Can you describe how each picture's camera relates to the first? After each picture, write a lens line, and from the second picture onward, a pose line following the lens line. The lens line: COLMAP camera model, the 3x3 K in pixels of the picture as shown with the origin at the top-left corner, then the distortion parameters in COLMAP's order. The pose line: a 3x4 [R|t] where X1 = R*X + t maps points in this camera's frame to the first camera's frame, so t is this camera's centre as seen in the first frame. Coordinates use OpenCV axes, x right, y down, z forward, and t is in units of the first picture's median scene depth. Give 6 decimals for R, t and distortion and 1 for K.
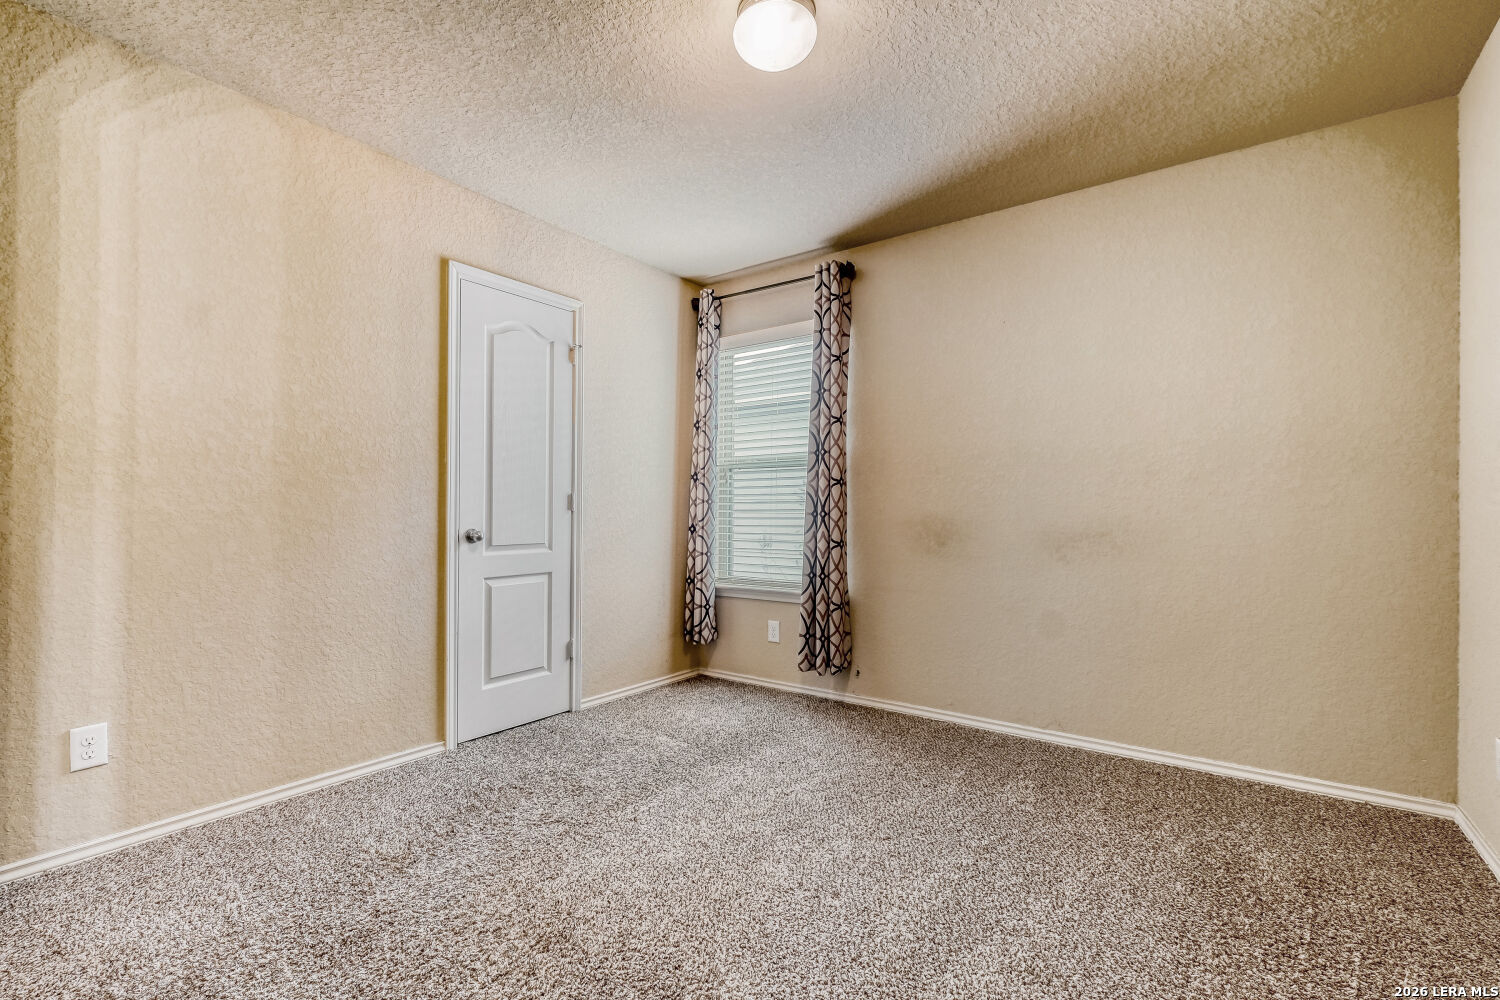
lens RADIAL K [[667.2, 0, 739.9], [0, 667.2, 506.7], [0, 0, 1]] dist [0.001306, 0.000211]
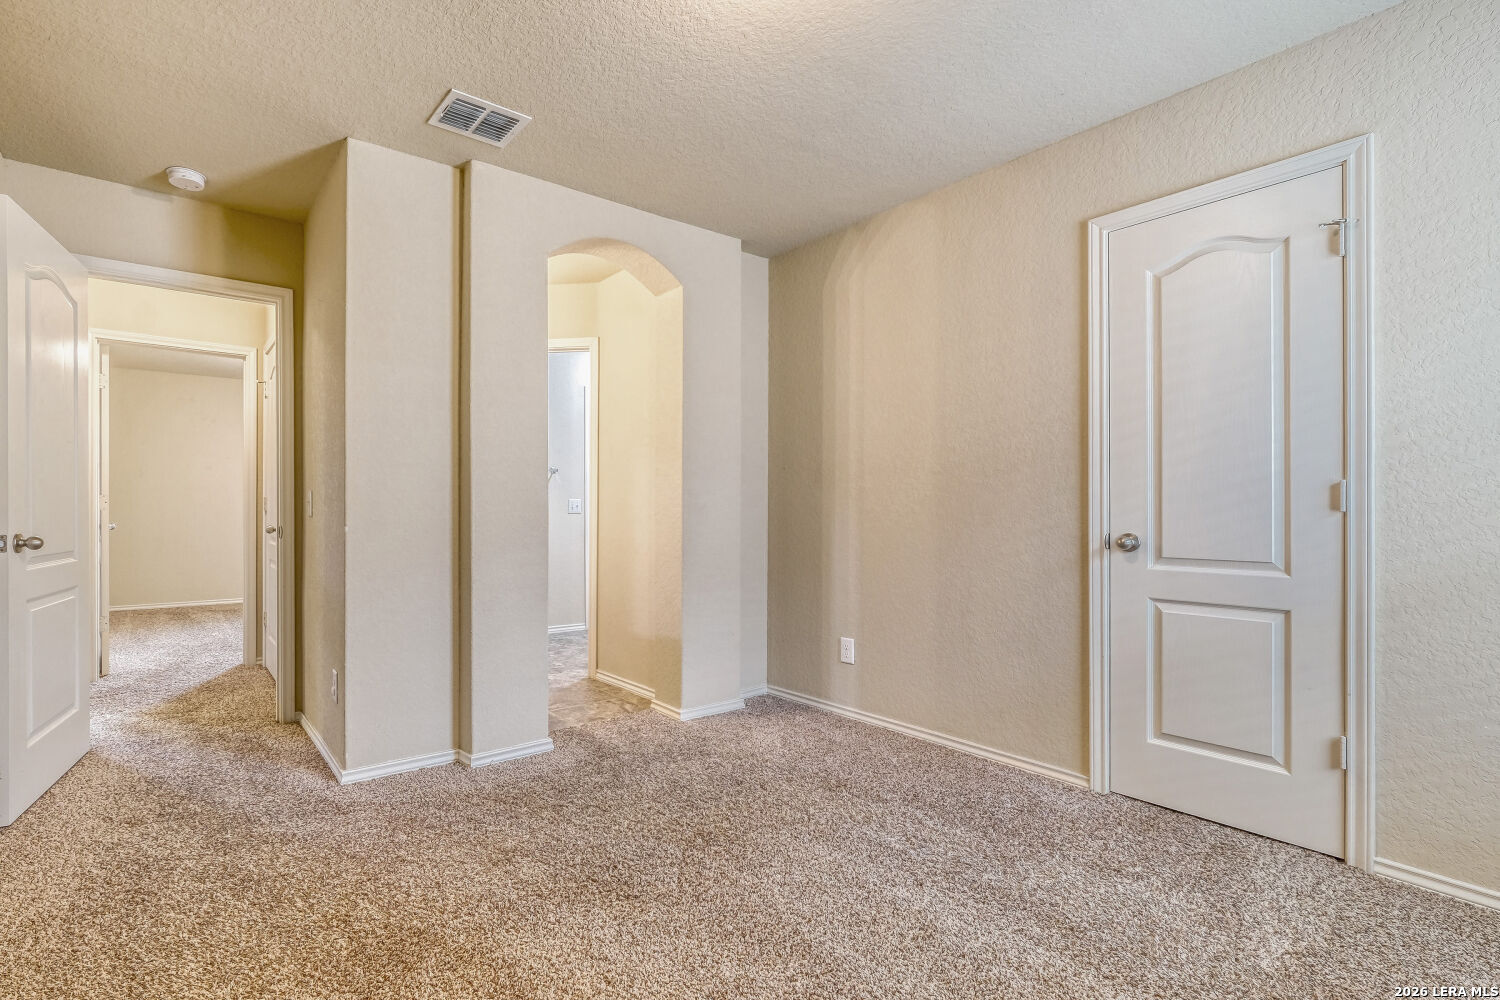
lens RADIAL K [[667.2, 0, 739.9], [0, 667.2, 506.7], [0, 0, 1]] dist [0.001306, 0.000211]
pose [[-0.201951, -0.007049, -0.979370, 0.704462], [0.003493, 0.999963, -0.007917, 0.007747], [0.979389, -0.005020, -0.201919, 1.035279]]
